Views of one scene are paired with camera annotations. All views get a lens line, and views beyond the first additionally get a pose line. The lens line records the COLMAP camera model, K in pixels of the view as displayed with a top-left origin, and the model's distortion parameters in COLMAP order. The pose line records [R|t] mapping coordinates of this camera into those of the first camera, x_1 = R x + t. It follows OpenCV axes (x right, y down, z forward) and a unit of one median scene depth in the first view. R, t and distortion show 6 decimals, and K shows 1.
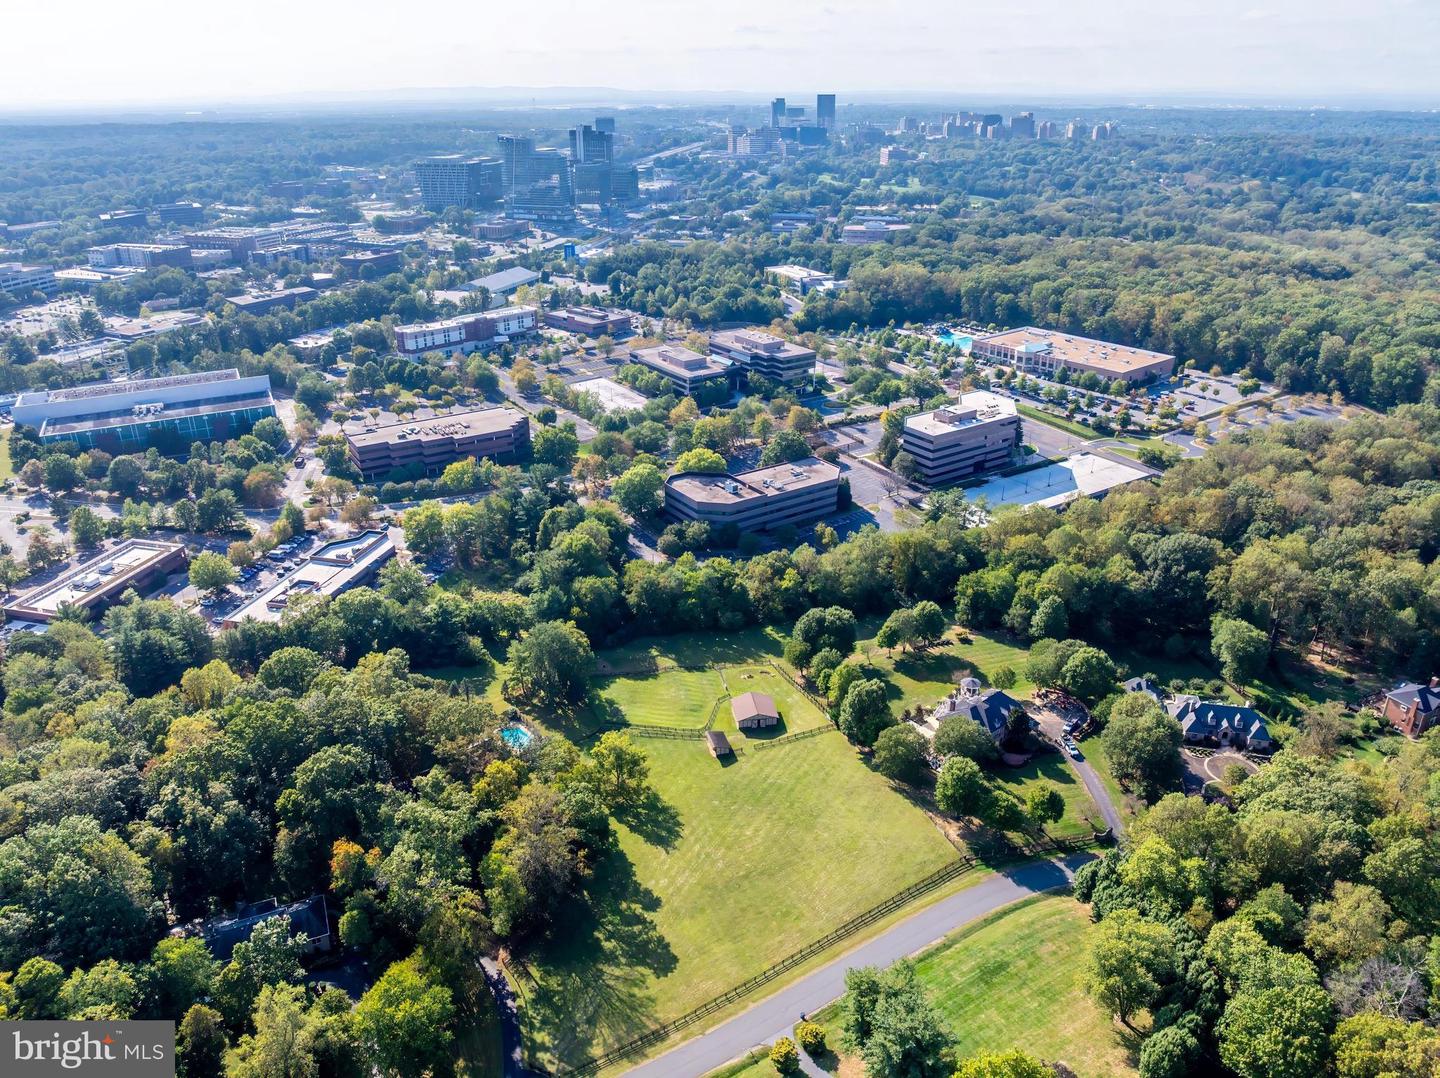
lens RADIAL K [[994.6, 0, 718.8], [0, 994.6, 525.9], [0, 0, 1]] dist [-0.036197, 0.003172]
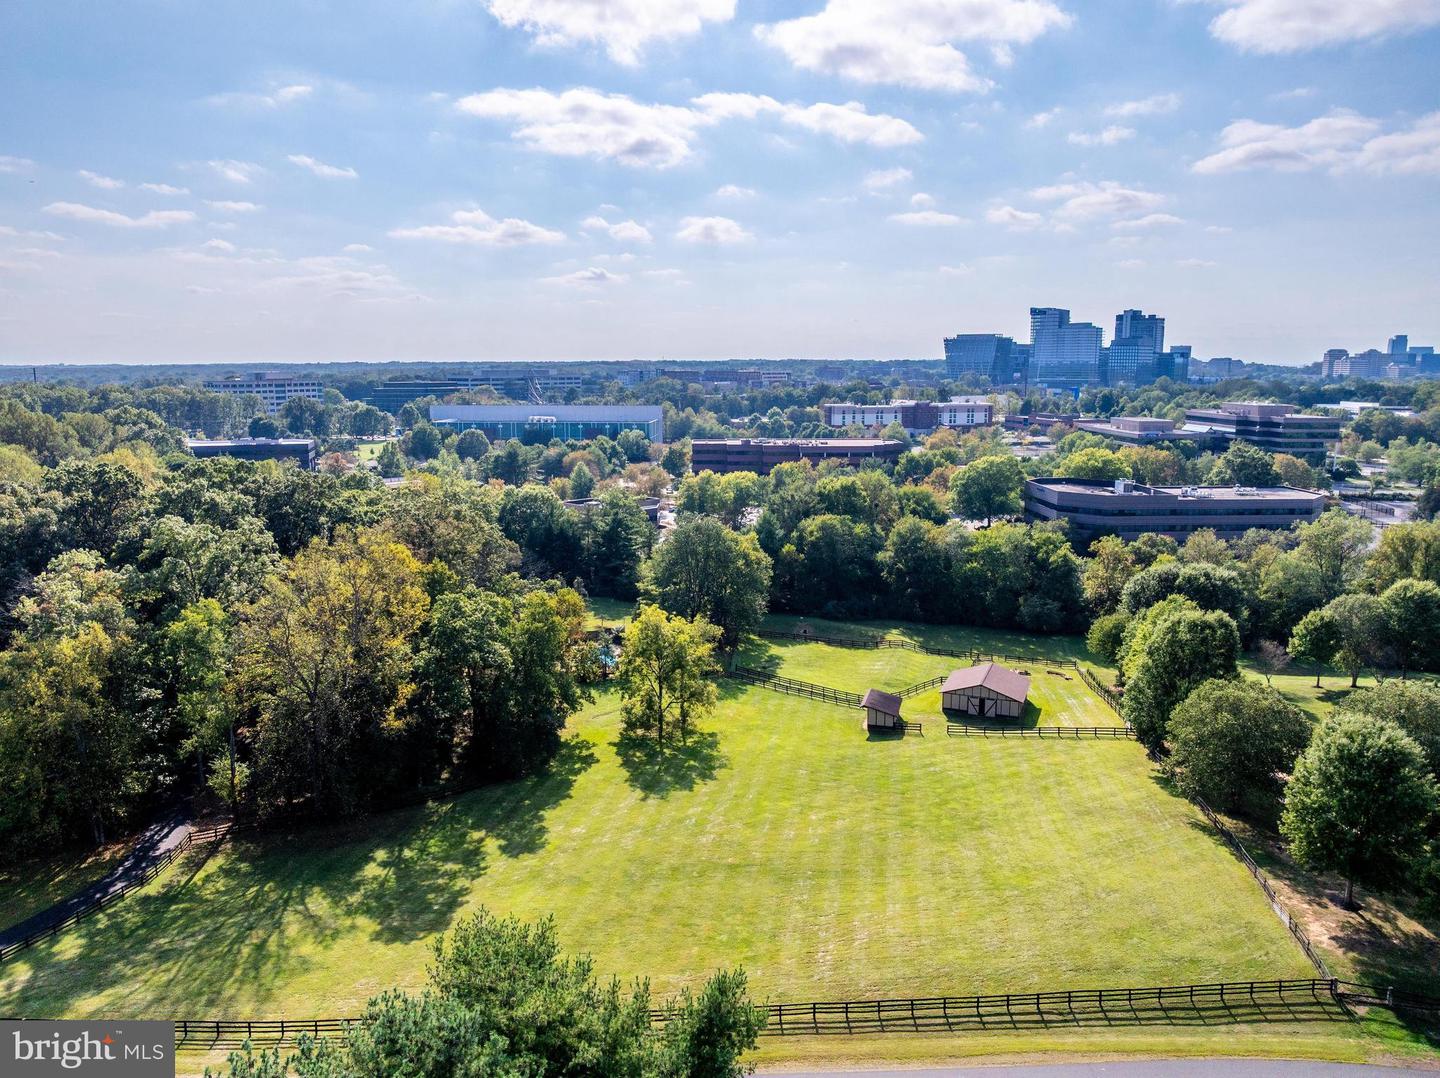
lens RADIAL K [[1007.5, 0, 726.7], [0, 1007.5, 537.6], [0, 0, 1]] dist [-0.043978, 0.006618]
pose [[0.855478, 0.093690, -0.509293, 0.148227], [-0.209592, 0.961984, -0.175092, 0.190310], [0.473527, 0.256532, 0.842593, 0.384213]]
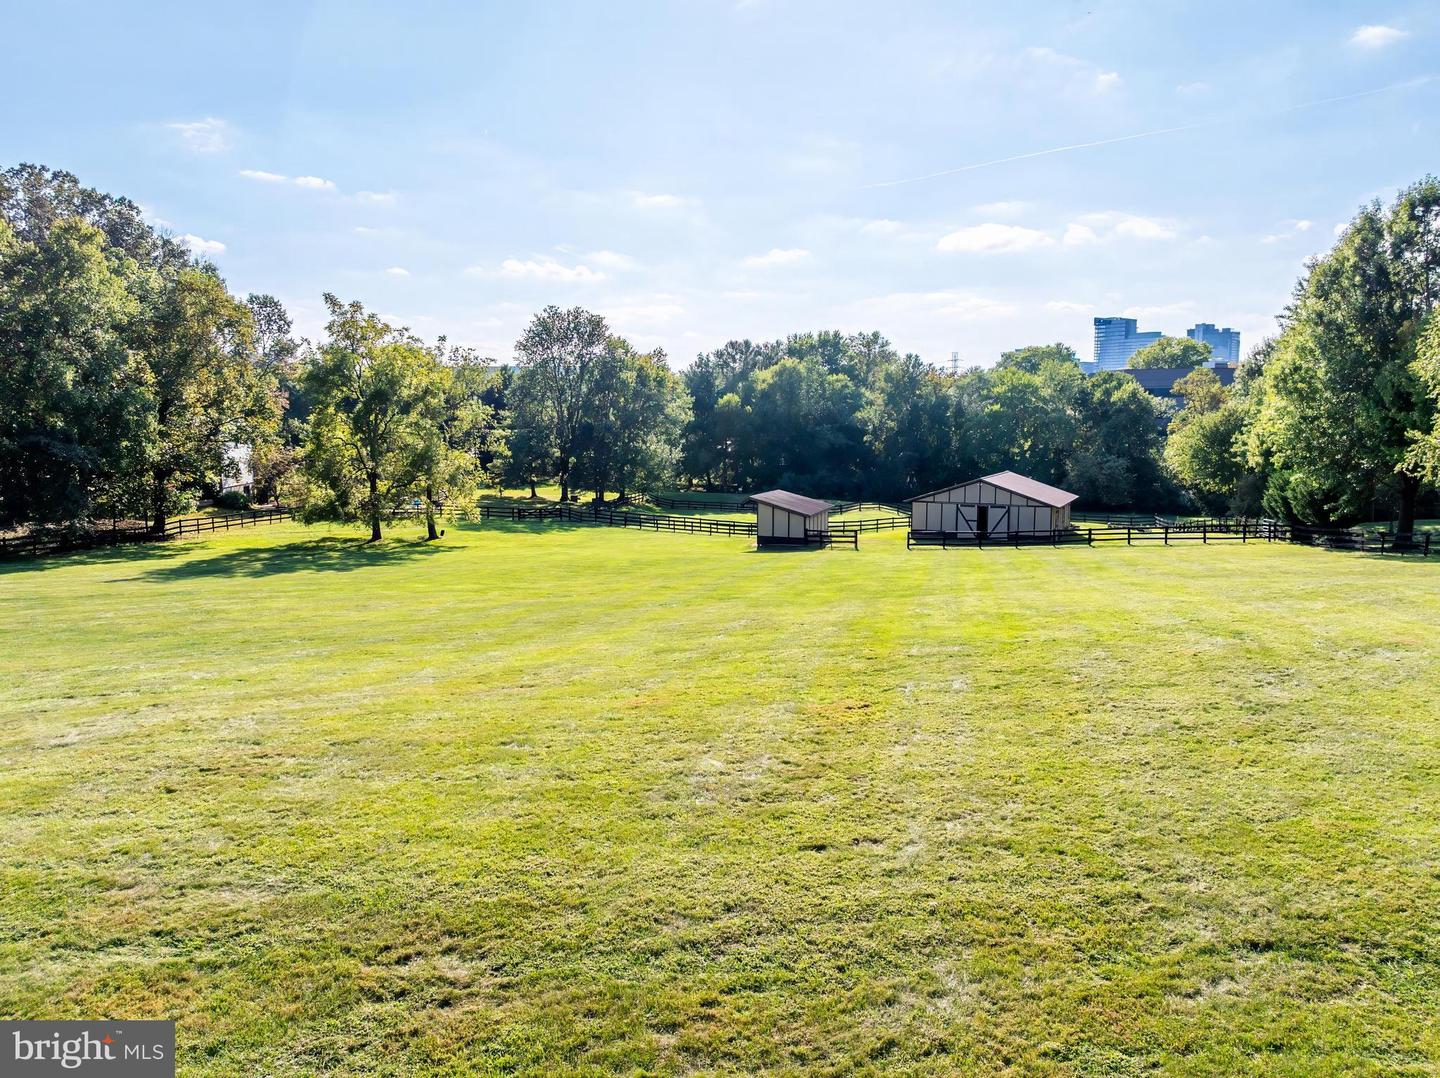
lens RADIAL K [[1007.5, 0, 726.7], [0, 1007.5, 537.6], [0, 0, 1]] dist [-0.043978, 0.006618]
pose [[0.822269, 0.077771, -0.563760, 0.110421], [-0.232088, 0.950324, -0.207412, 0.228635], [0.519624, 0.301391, 0.799471, 0.611649]]
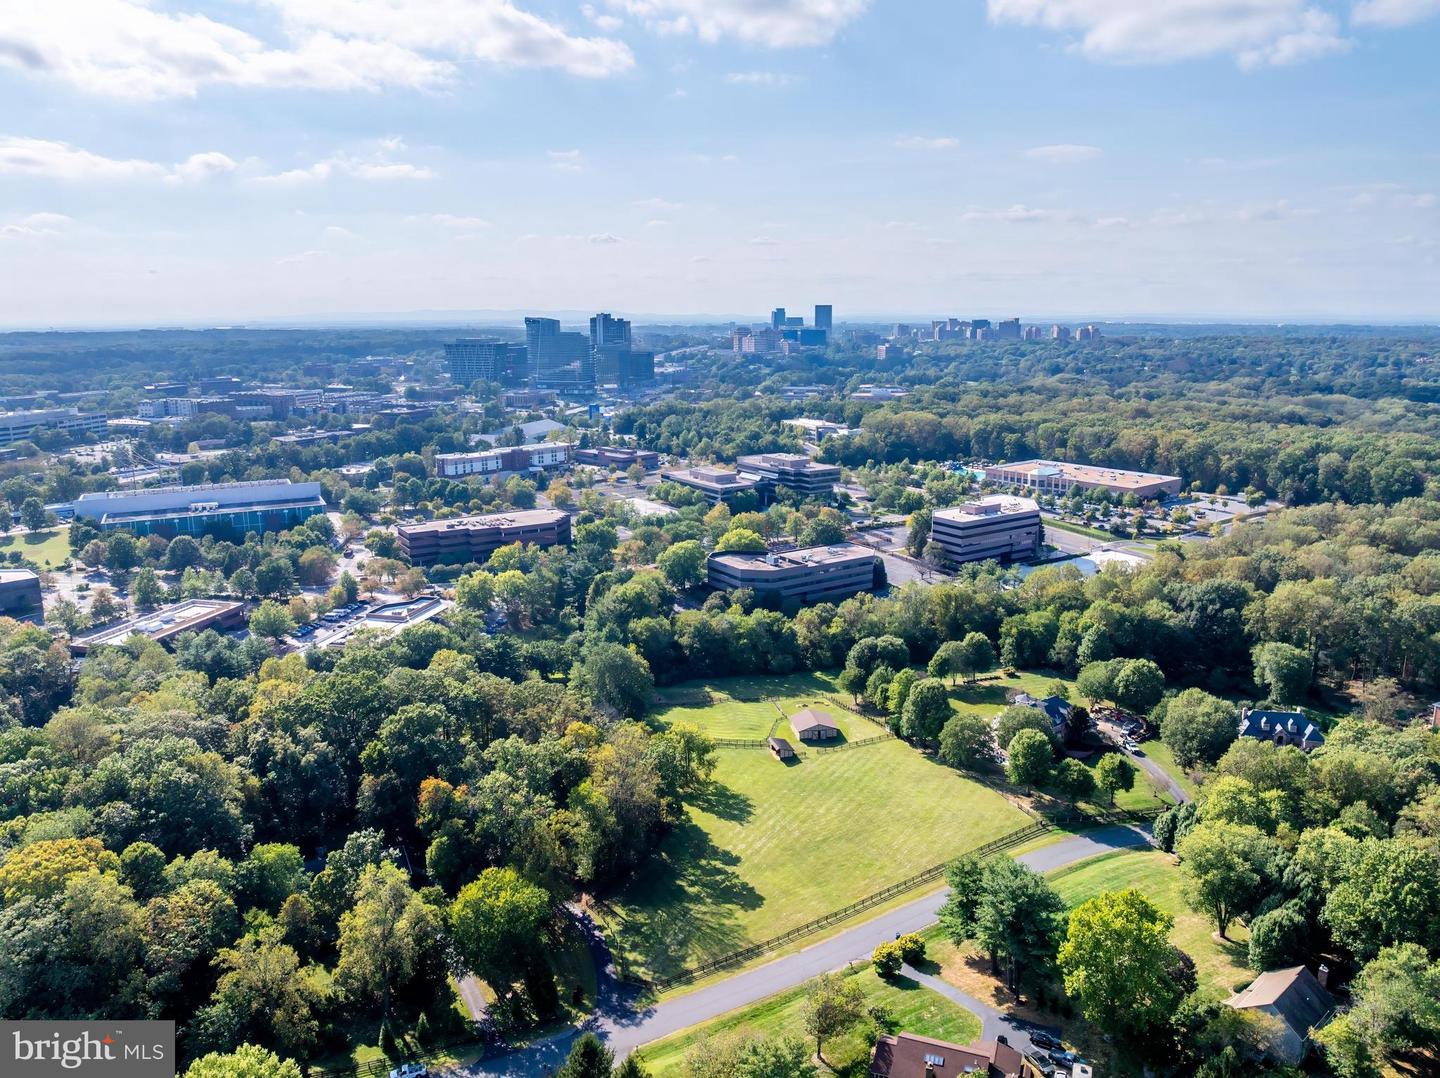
lens RADIAL K [[989.4, 0, 720.0], [0, 989.4, 539.0], [0, 0, 1]] dist [-0.032959, -0.003644]
pose [[0.999997, 0.002038, 0.001386, -0.050863], [-0.001741, 0.982165, -0.188015, 0.156377], [-0.001745, 0.188012, 0.982165, -0.021757]]
